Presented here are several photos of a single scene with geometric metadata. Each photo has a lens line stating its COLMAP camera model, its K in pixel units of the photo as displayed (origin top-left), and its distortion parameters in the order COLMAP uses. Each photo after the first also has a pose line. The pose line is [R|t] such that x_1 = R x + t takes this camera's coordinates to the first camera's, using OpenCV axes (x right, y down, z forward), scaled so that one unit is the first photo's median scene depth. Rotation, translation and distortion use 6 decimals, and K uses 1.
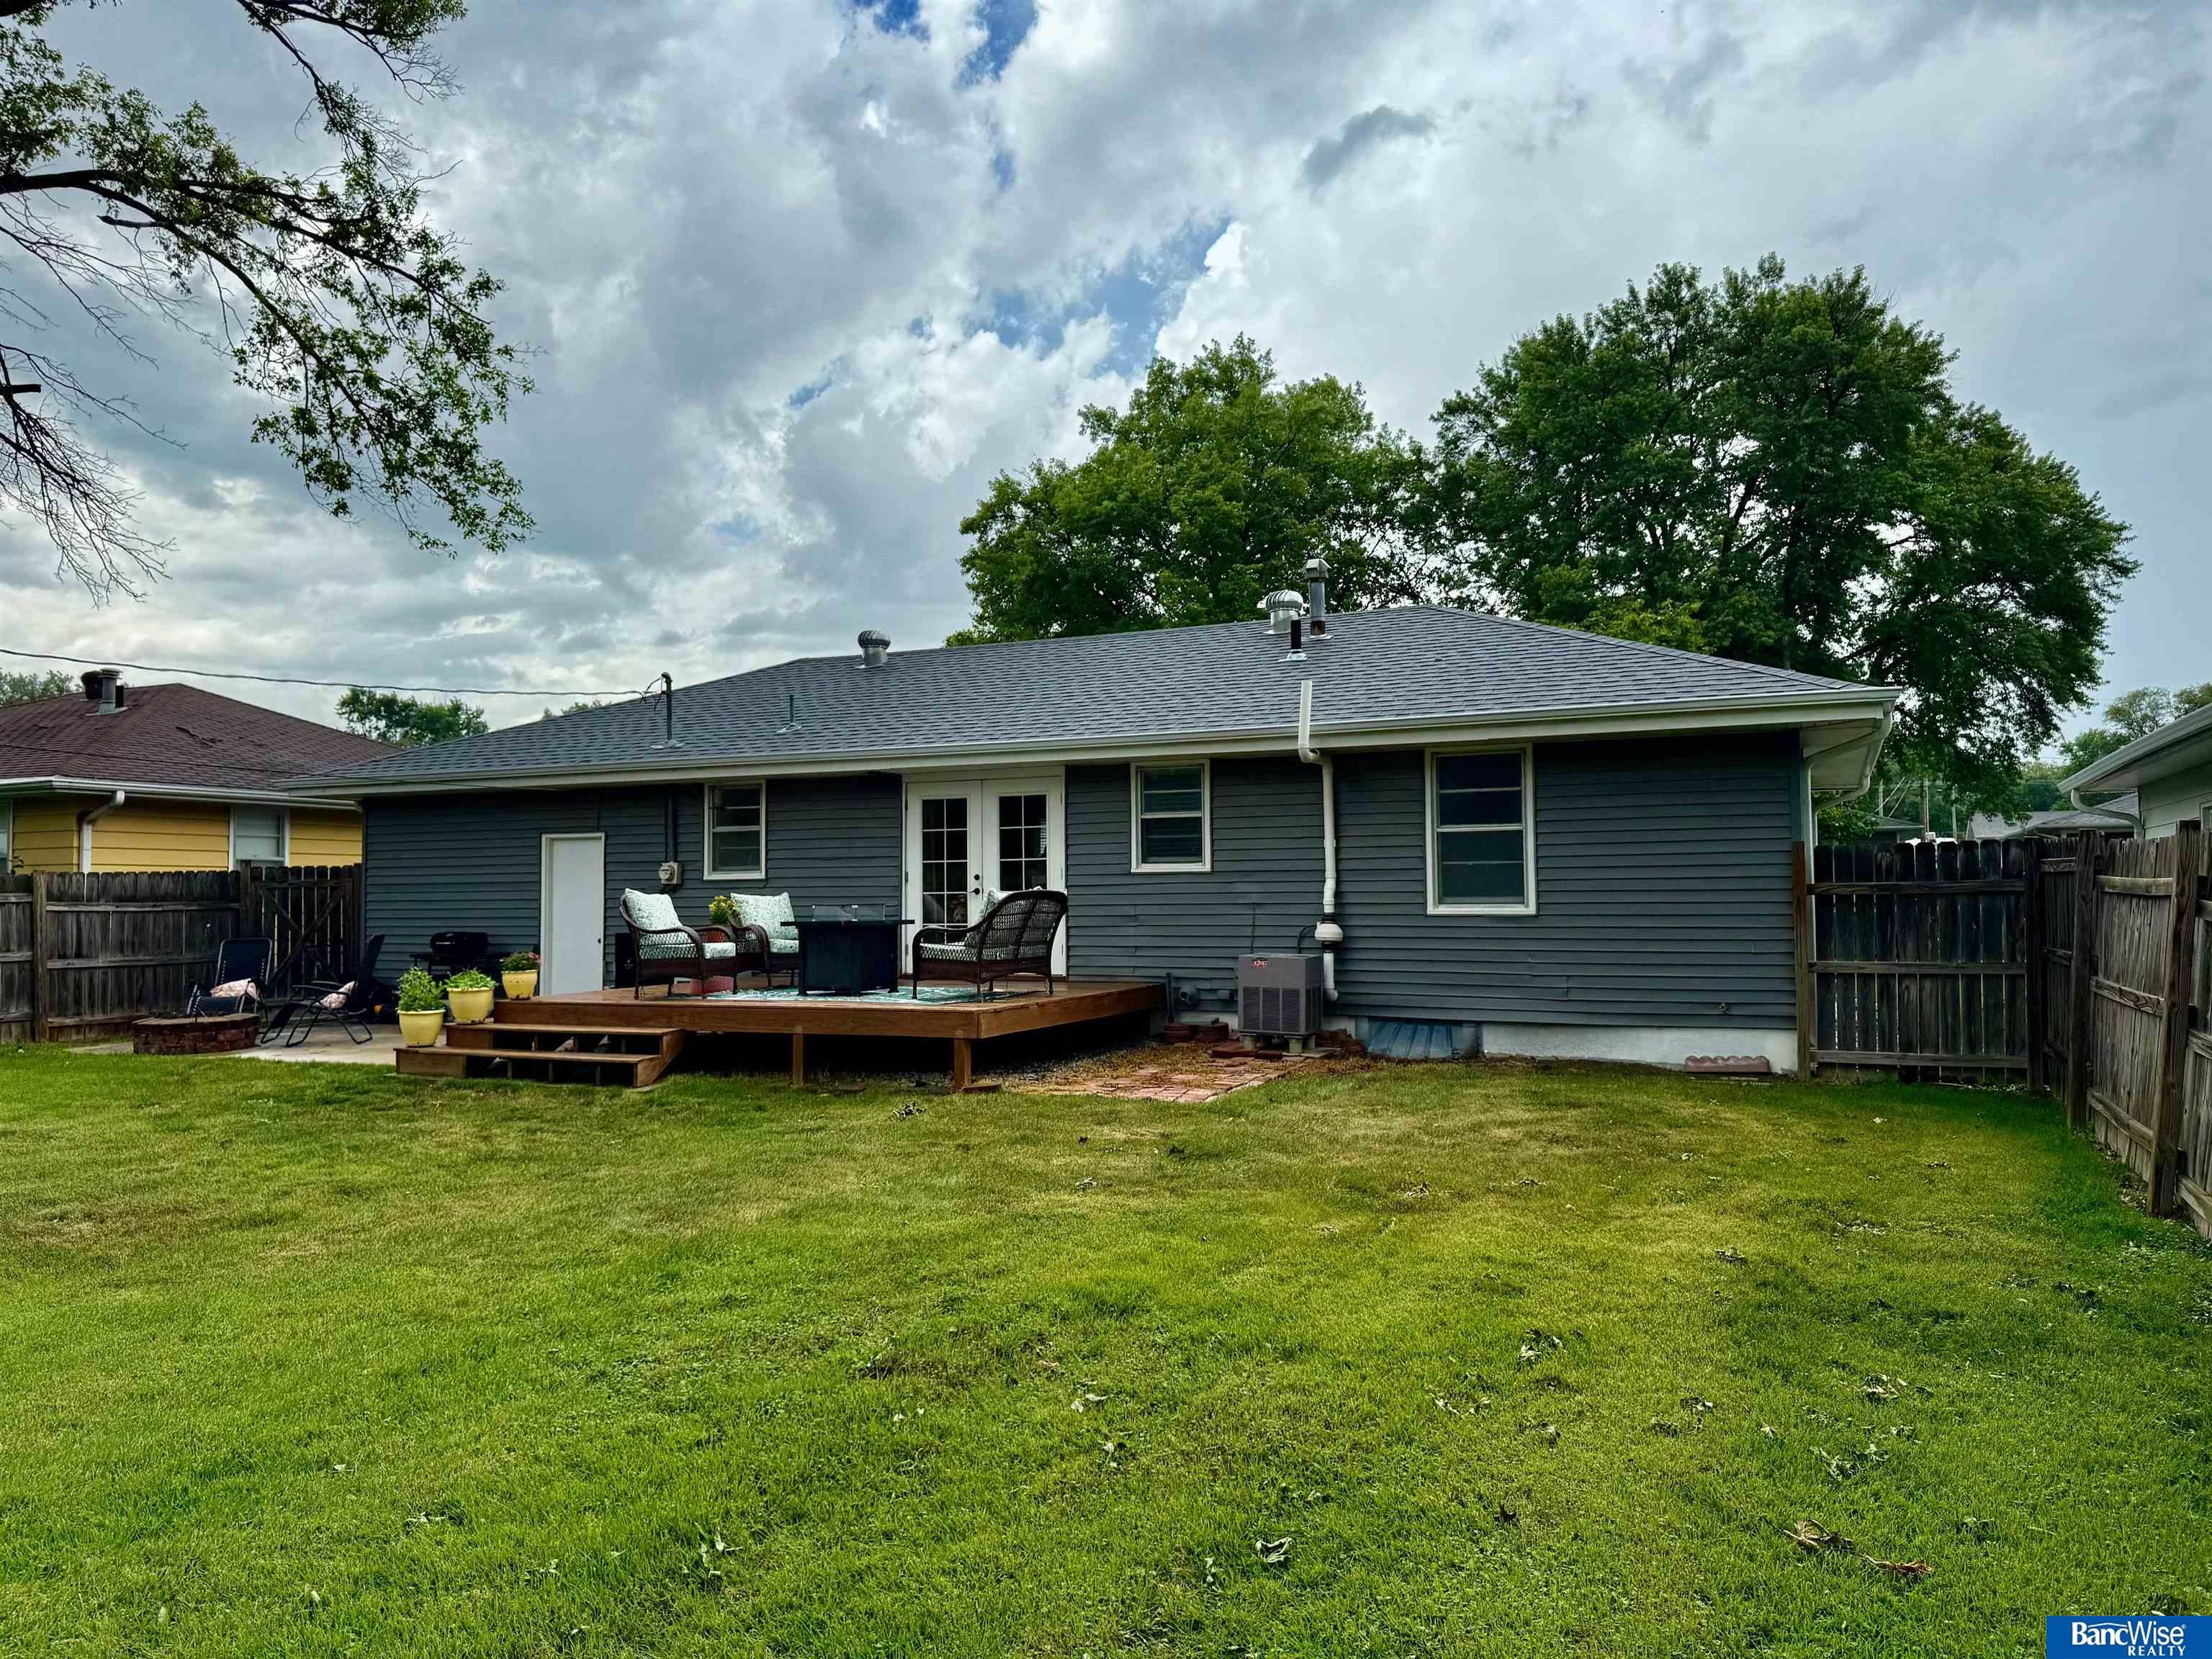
lens RADIAL K [[1544.3, 0, 1106.0], [0, 1544.3, 829.5], [0, 0, 1]] dist [0.098411, -0.164640]
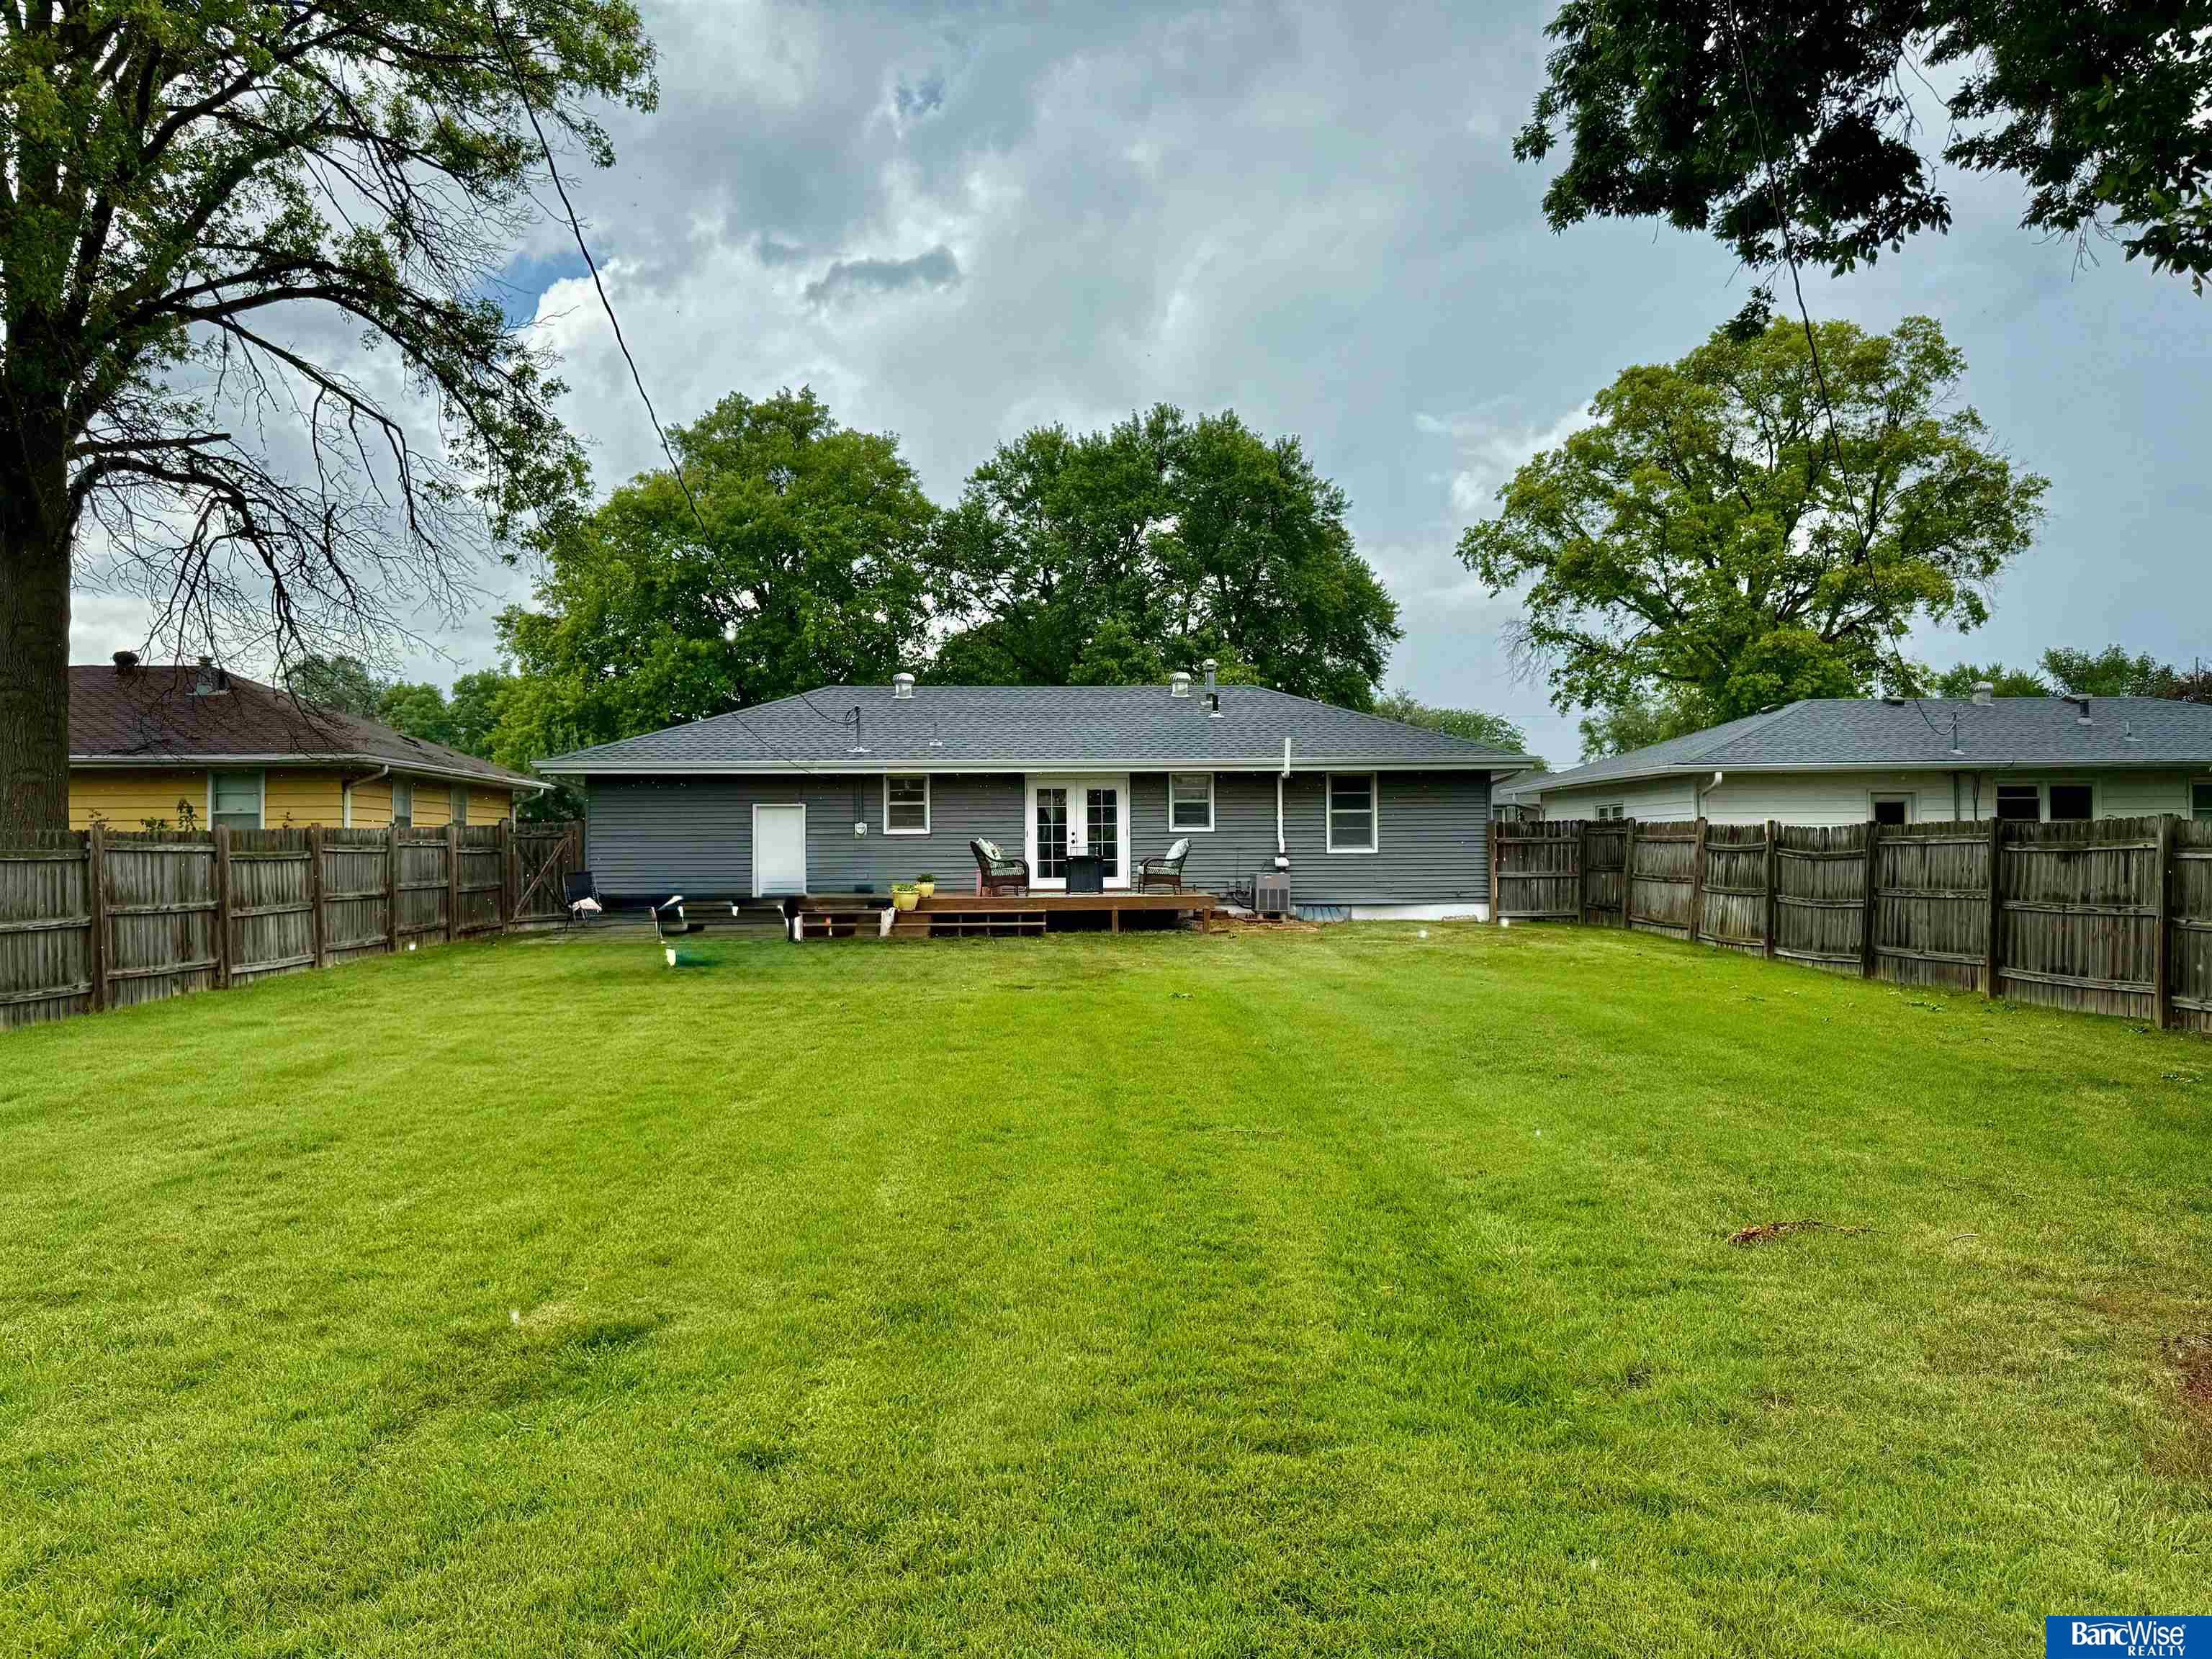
lens RADIAL K [[1544.3, 0, 1106.0], [0, 1544.3, 829.5], [0, 0, 1]] dist [0.098411, -0.164640]
pose [[0.887809, 0.009615, 0.460112, -0.860812], [-0.019037, 0.999693, 0.015842, -0.003023], [-0.459818, -0.022823, 0.887720, -0.589991]]
